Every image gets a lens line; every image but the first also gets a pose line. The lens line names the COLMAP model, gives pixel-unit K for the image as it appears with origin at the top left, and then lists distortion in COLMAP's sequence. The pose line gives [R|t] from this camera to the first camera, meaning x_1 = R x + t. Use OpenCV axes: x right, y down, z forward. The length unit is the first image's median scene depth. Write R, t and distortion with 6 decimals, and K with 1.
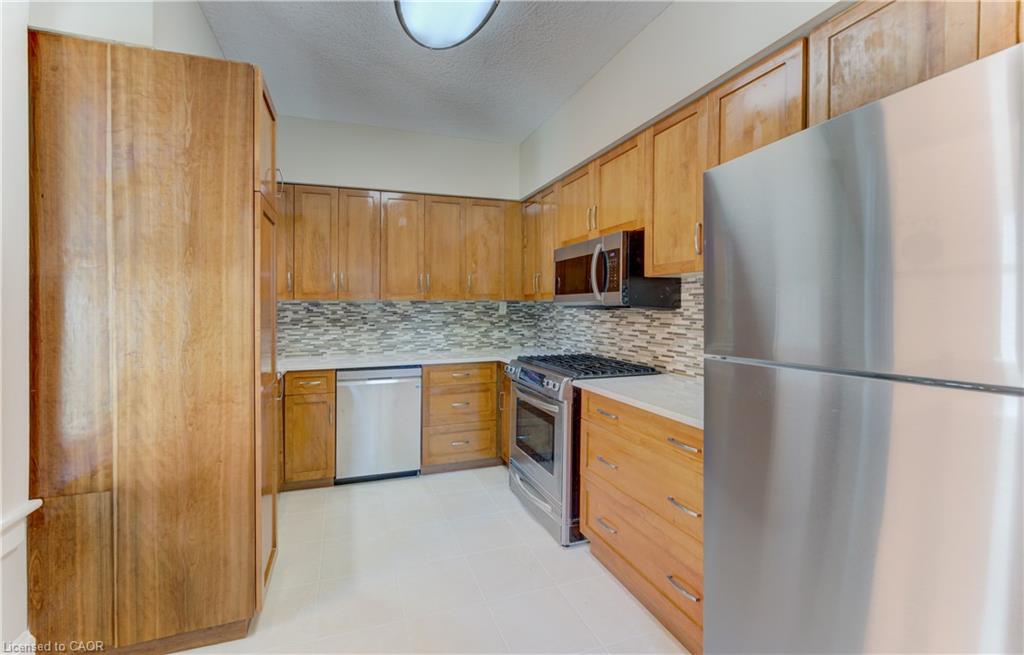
lens RADIAL K [[377.8, 0, 516.4], [0, 377.8, 305.1], [0, 0, 1]] dist [-0.001073, -0.000170]
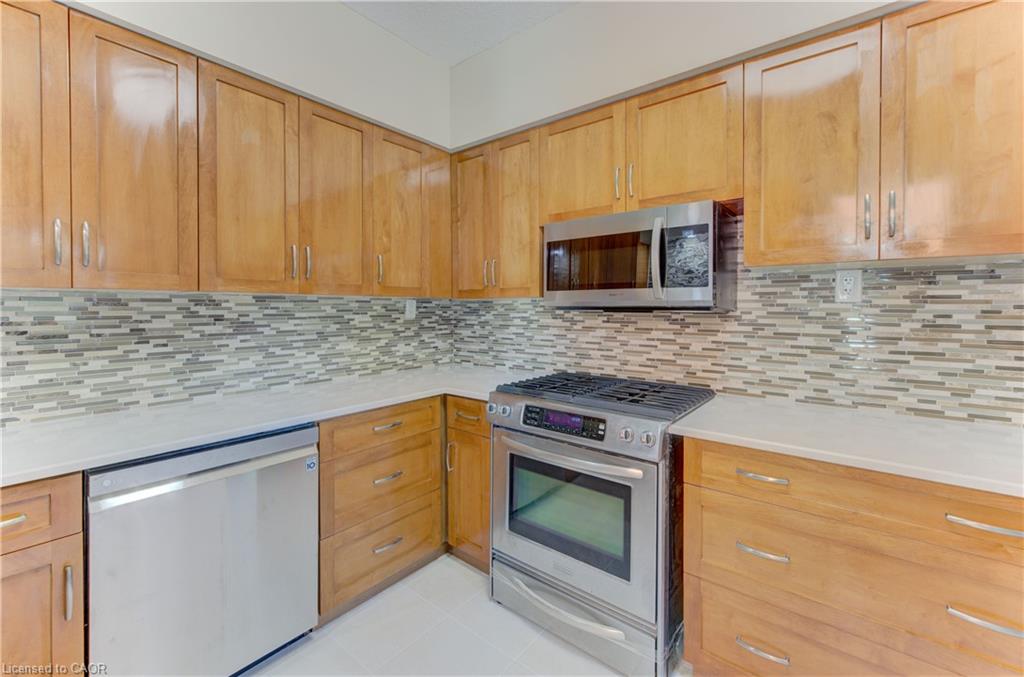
lens RADIAL K [[414.2, 0, 595.7], [0, 414.2, 311.7], [0, 0, 1]] dist [-0.003519, 0.000608]
pose [[0.858330, -0.000182, 0.513098, -0.213027], [-0.006596, 0.999913, 0.011390, 0.002144], [-0.513055, -0.013161, 0.858255, 0.327759]]
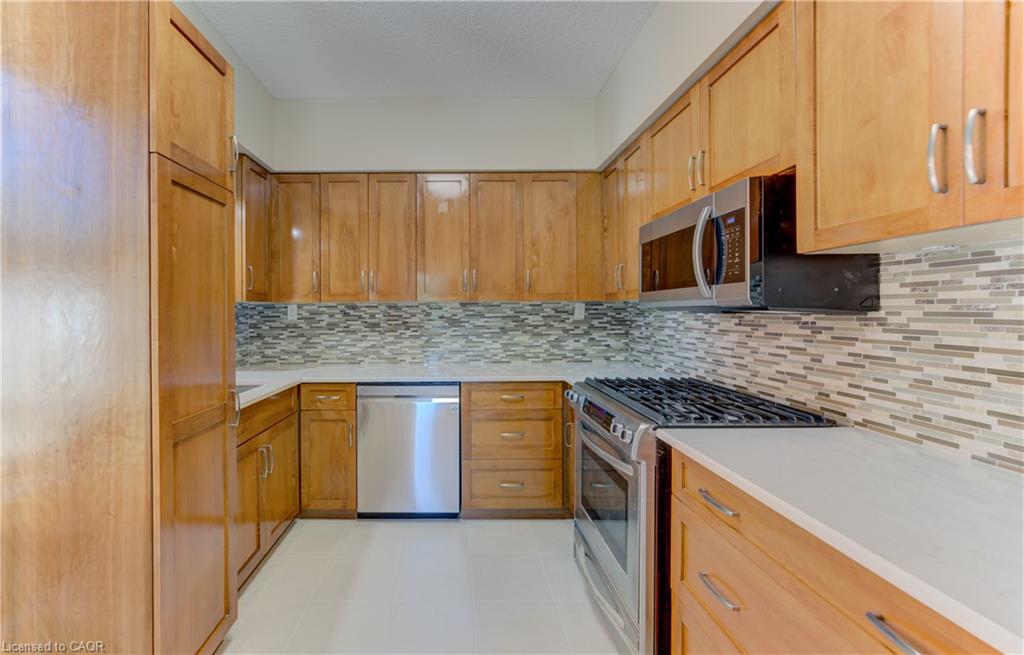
lens RADIAL K [[410.8, 0, 464.0], [0, 410.8, 304.3], [0, 0, 1]] dist [-0.003769, 0.001235]
pose [[0.935503, -0.007325, -0.353242, 0.066322], [0.003780, 0.999935, -0.010726, 0.002967], [0.353298, 0.008699, 0.935470, 0.187107]]
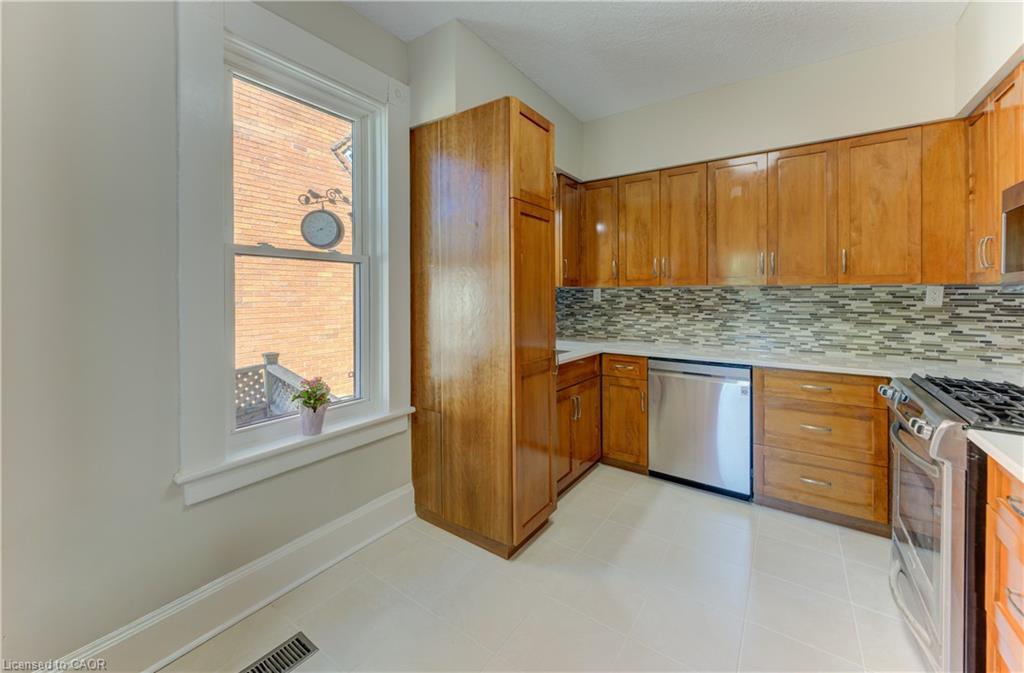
lens RADIAL K [[414.2, 0, 536.4], [0, 414.2, 290.7], [0, 0, 1]] dist [-0.003519, 0.000608]
pose [[0.609587, -0.002702, -0.792715, 0.169431], [0.000053, 0.999994, -0.003369, 0.001431], [0.792719, 0.002012, 0.609583, 0.099712]]
